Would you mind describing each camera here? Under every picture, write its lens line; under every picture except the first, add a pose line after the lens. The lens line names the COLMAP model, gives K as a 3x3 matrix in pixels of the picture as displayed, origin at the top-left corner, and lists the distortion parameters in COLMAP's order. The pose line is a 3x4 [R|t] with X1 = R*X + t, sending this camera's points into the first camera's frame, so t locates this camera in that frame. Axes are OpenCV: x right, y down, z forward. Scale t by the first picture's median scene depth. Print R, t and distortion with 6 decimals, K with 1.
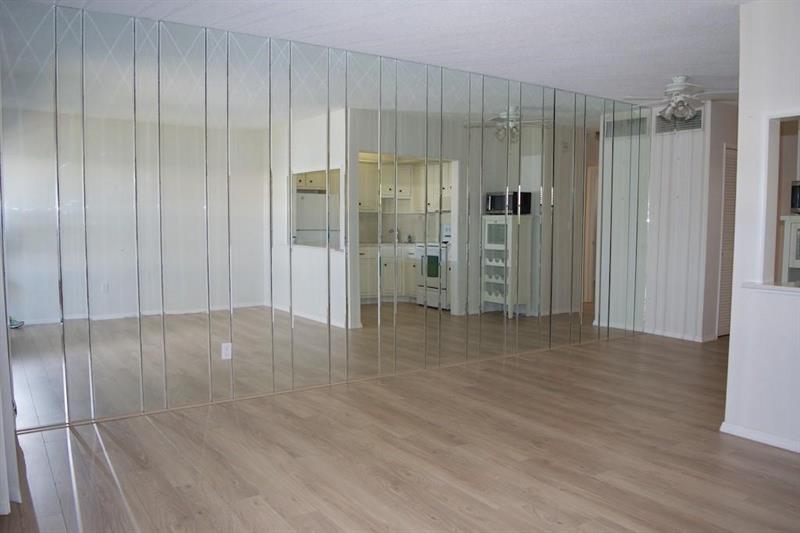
lens RADIAL K [[631.5, 0, 405.7], [0, 631.5, 267.5], [0, 0, 1]] dist [-0.087866, 0.011351]
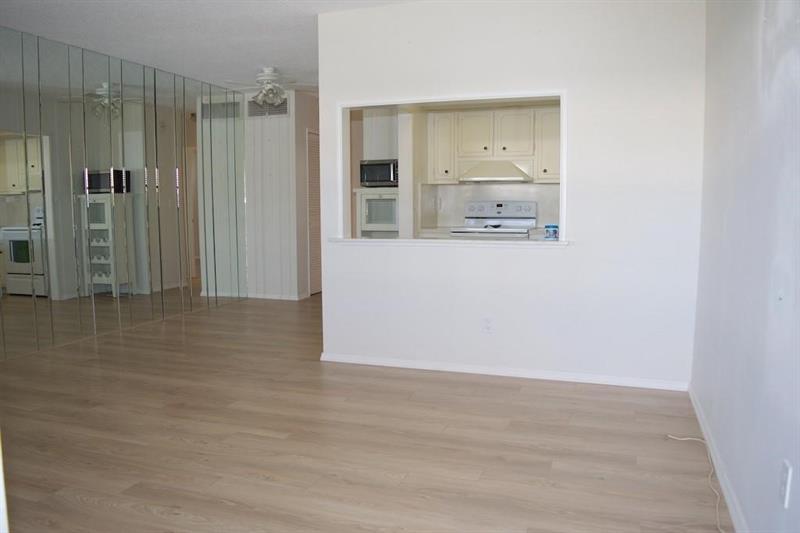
lens RADIAL K [[631.5, 0, 405.7], [0, 631.5, 267.5], [0, 0, 1]] dist [-0.087866, 0.011351]
pose [[0.807438, -0.069469, 0.585848, -0.045194], [0.054432, 0.997579, 0.043270, 0.020231], [-0.587435, -0.003049, 0.809265, -0.072611]]
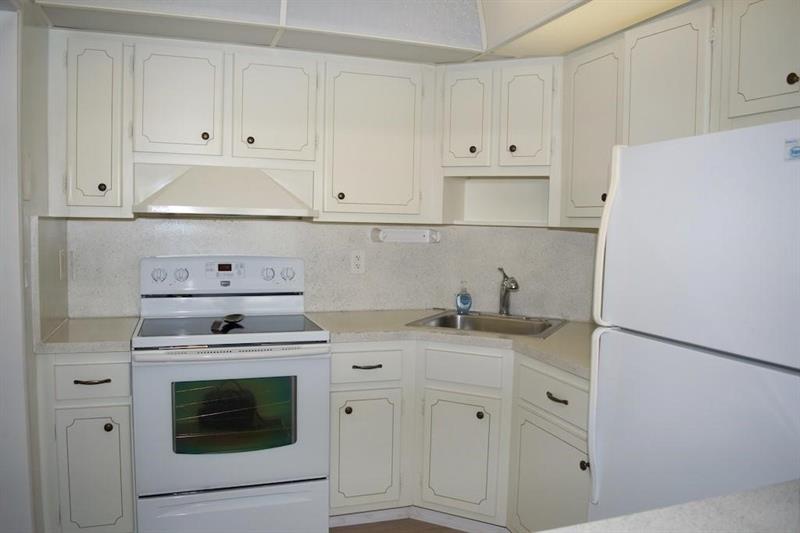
lens RADIAL K [[631.5, 0, 405.7], [0, 631.5, 267.5], [0, 0, 1]] dist [-0.087866, 0.011351]
pose [[0.251225, -0.073770, 0.965114, 0.281733], [0.055216, 0.996560, 0.061801, -0.049434], [-0.966353, 0.037764, 0.254434, 0.430014]]
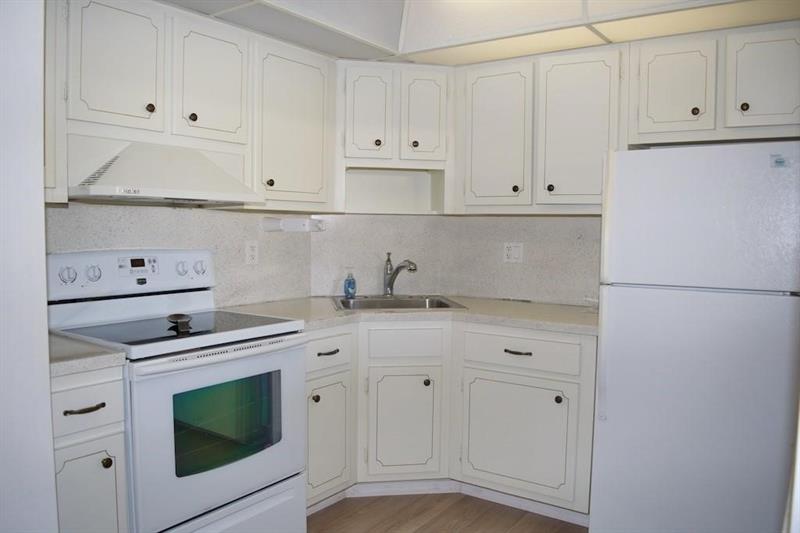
lens RADIAL K [[631.5, 0, 405.7], [0, 631.5, 267.5], [0, 0, 1]] dist [-0.087866, 0.011351]
pose [[-0.356027, -0.074935, 0.931466, 0.268203], [0.056151, 0.993263, 0.101368, -0.055646], [-0.932787, 0.088393, -0.349421, 0.656076]]
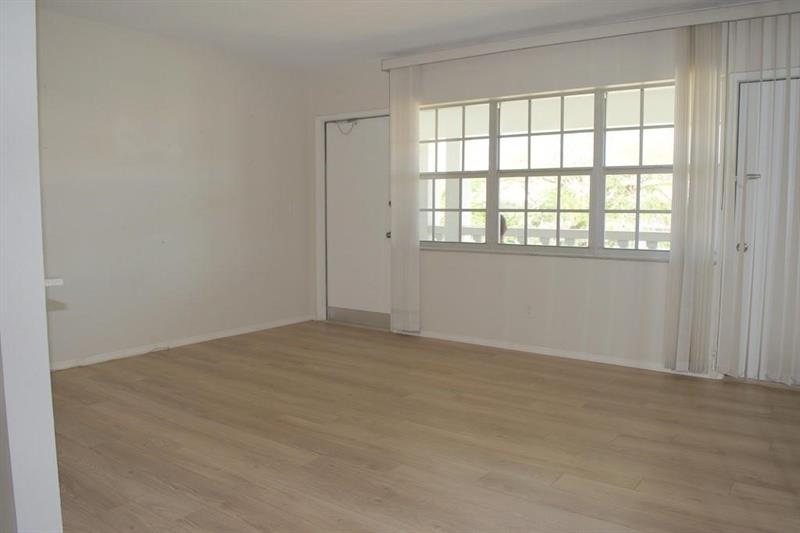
lens RADIAL K [[631.5, 0, 405.7], [0, 631.5, 267.5], [0, 0, 1]] dist [-0.087866, 0.011351]
pose [[-0.943239, 0.021291, -0.331432, 0.236195], [-0.035940, 0.985539, 0.165593, -0.051894], [0.330164, 0.168106, -0.928834, 0.905266]]
